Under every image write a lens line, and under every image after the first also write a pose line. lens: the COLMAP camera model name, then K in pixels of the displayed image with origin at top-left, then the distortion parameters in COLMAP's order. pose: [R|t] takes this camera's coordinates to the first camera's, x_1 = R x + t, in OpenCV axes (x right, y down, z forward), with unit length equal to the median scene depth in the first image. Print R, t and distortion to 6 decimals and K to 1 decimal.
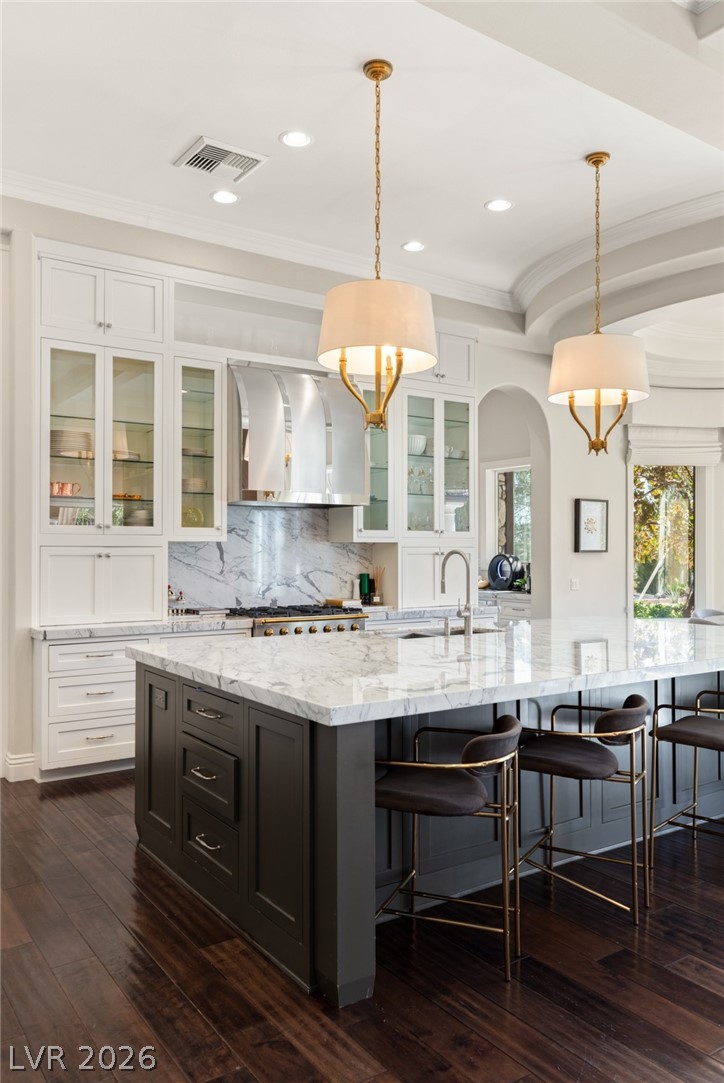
lens RADIAL K [[820.5, 0, 366.2], [0, 820.5, 542.7], [0, 0, 1]] dist [-0.001406, 0.002326]
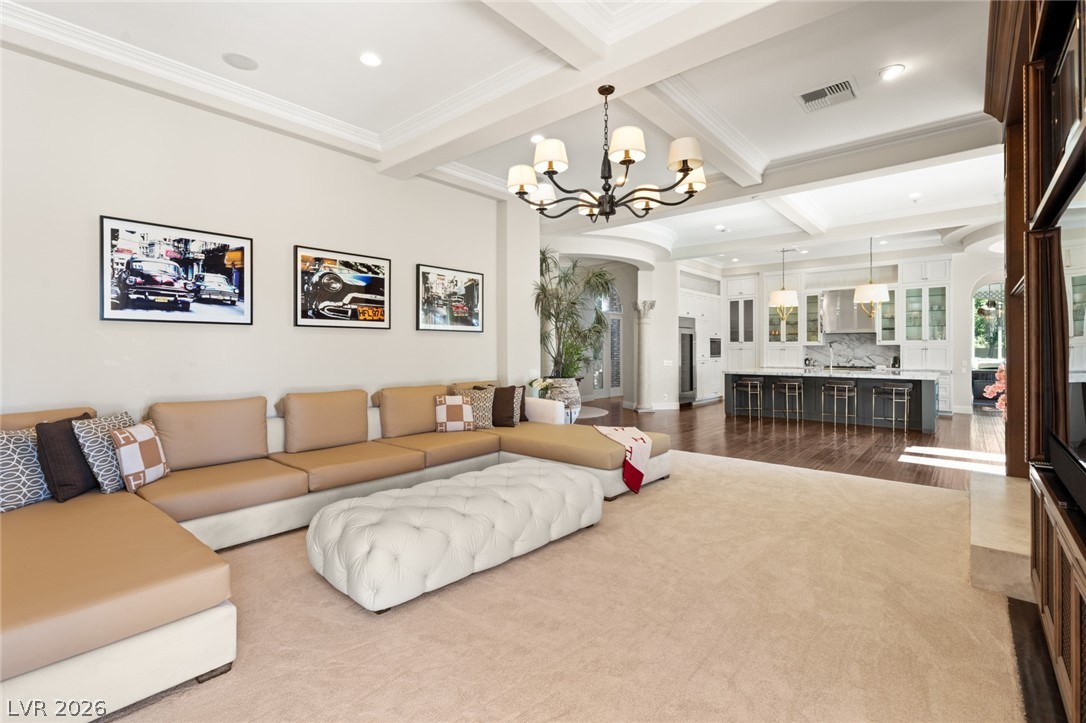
lens RADIAL K [[498.3, 0, 533.6], [0, 498.3, 348.9], [0, 0, 1]] dist [0.003736, -0.000867]
pose [[0.241669, -0.001481, -0.970358, 1.686784], [0.010945, 0.999939, 0.001200, -0.001963], [0.970297, -0.010910, 0.241670, -0.715905]]
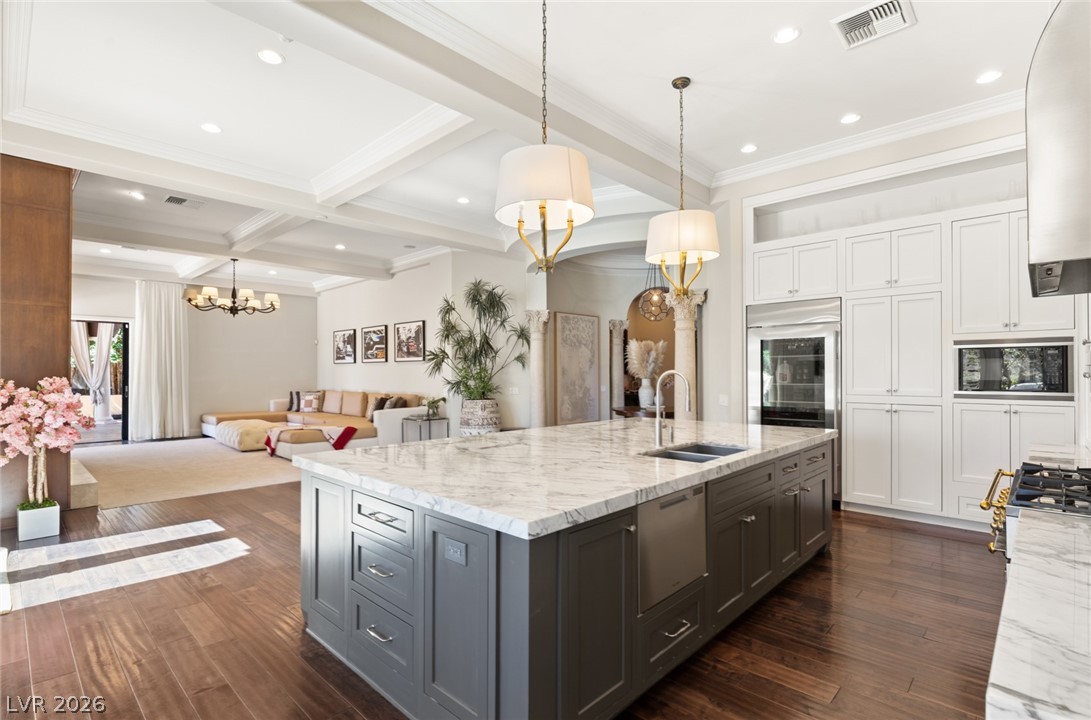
lens RADIAL K [[529.2, 0, 537.7], [0, 529.2, 367.4], [0, 0, 1]] dist [-0.006365, 0.000209]
pose [[-0.982507, 0.000540, -0.186225, 0.364385], [0.003894, 0.999837, -0.017646, 0.014366], [0.186185, -0.018063, -0.982349, 1.448260]]
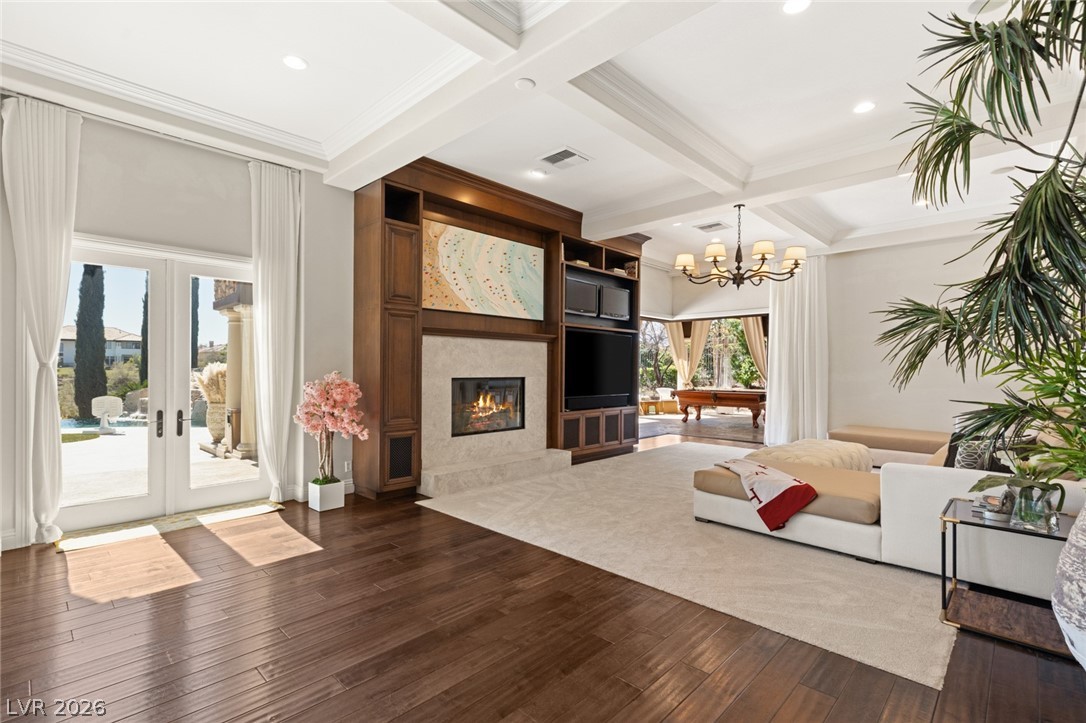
lens RADIAL K [[498.3, 0, 546.0], [0, 498.3, 368.8], [0, 0, 1]] dist [0.003736, -0.000867]
pose [[-0.199957, -0.002410, 0.979802, -0.012549], [-0.013399, 0.999910, -0.000275, 0.002976], [-0.979713, -0.013184, -0.199971, 0.212330]]
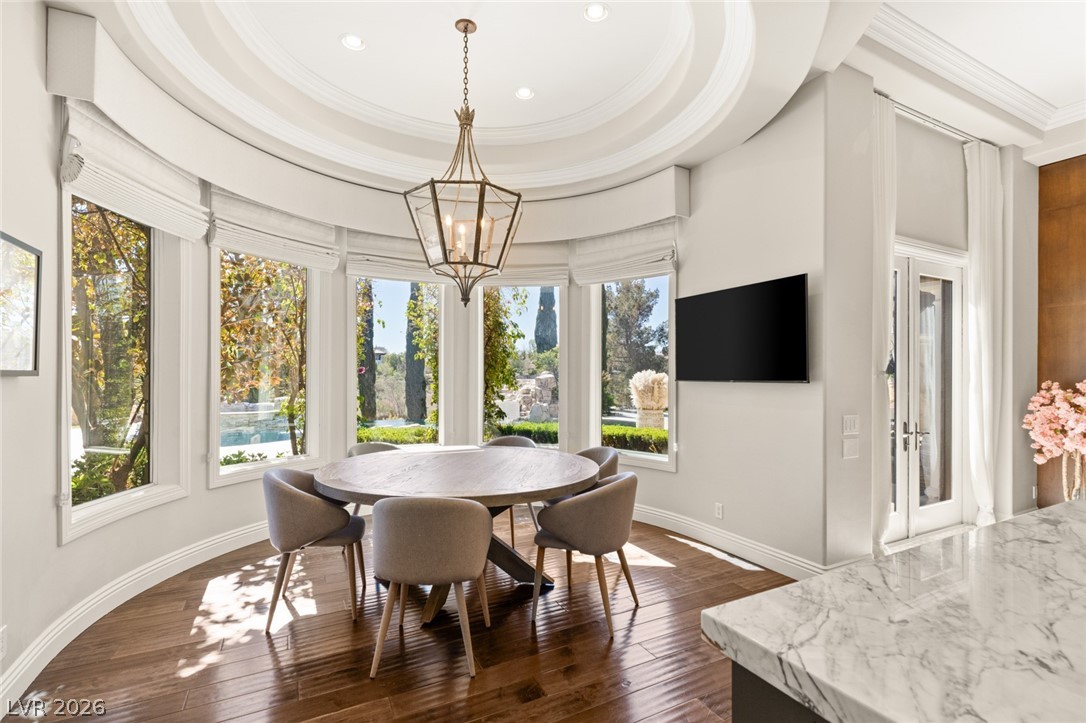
lens RADIAL K [[498.3, 0, 557.5], [0, 498.3, 374.6], [0, 0, 1]] dist [0.003736, -0.000867]
pose [[0.120754, 0.000104, 0.992683, 0.114462], [-0.010817, 0.999941, 0.001211, 0.013455], [-0.992624, -0.010884, 0.120748, 1.160740]]
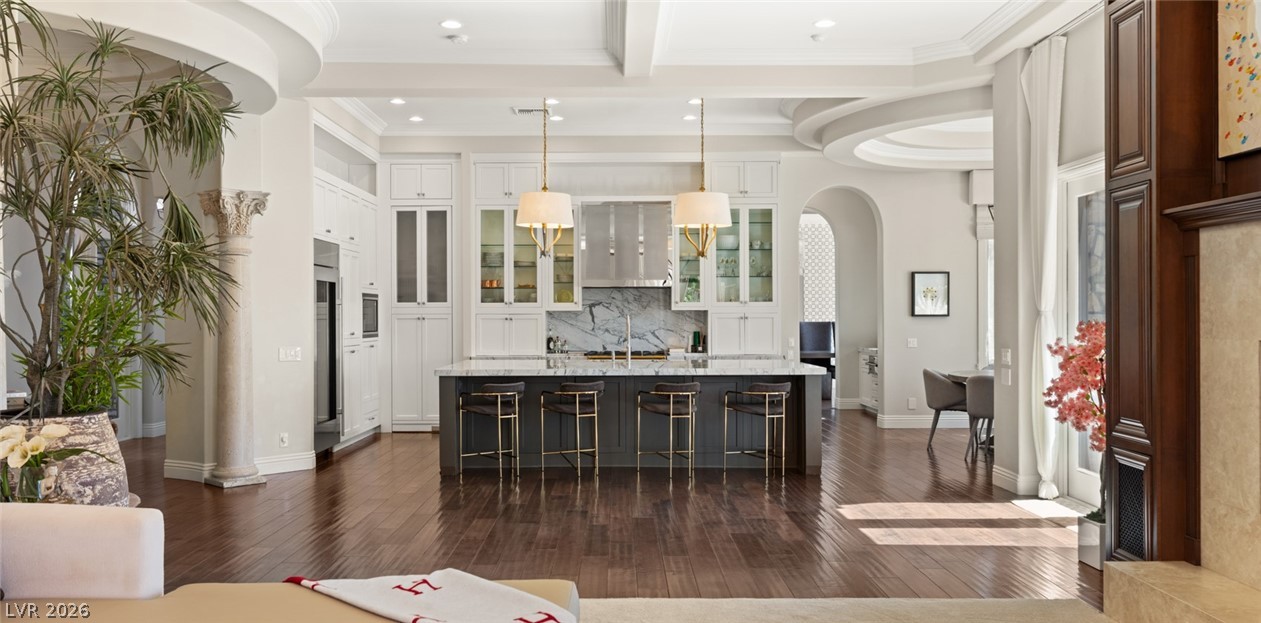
lens RADIAL K [[1017.8, 0, 630.8], [0, 1017.8, 323.4], [0, 0, 1]] dist [-0.034792, 0.000517]
pose [[0.828626, 0.000171, -0.559803, 1.187846], [0.008405, 0.999883, 0.012746, -0.001095], [0.559740, -0.015267, 0.828528, -0.740352]]
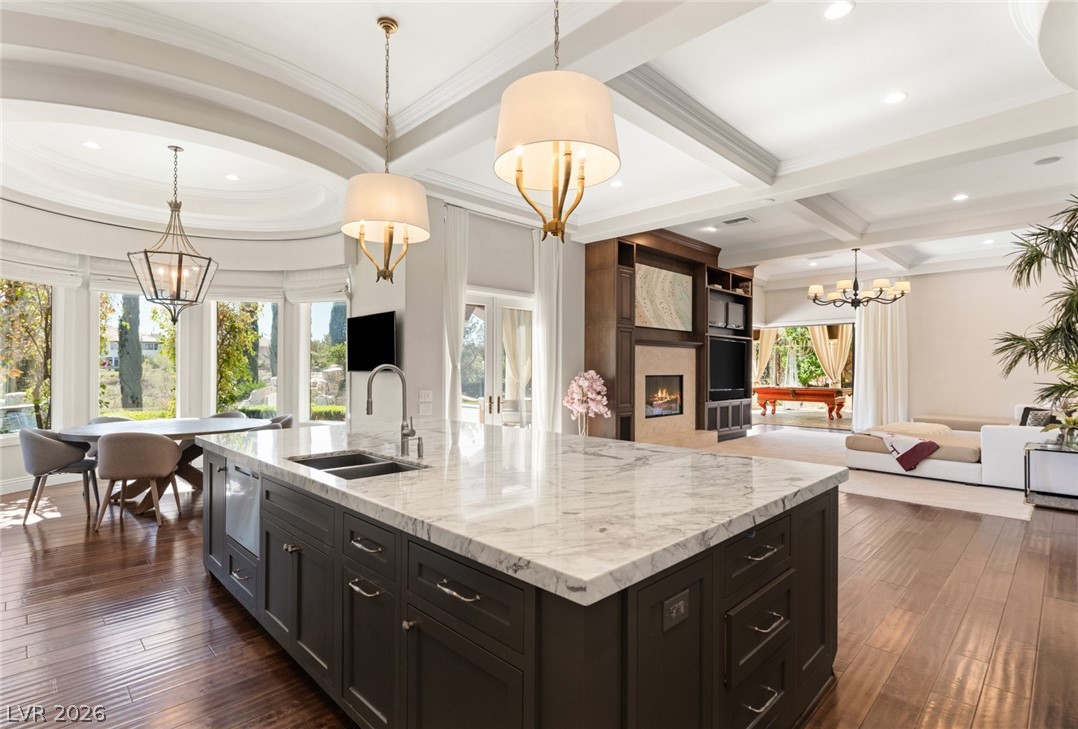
lens RADIAL K [[522.9, 0, 539.4], [0, 522.9, 367.3], [0, 0, 1]] dist [-0.006365, 0.000209]
pose [[-0.169484, 0.001019, 0.985532, -0.425693], [-0.011419, 0.999930, -0.002998, 0.009742], [-0.985467, -0.011762, -0.169461, 0.809695]]
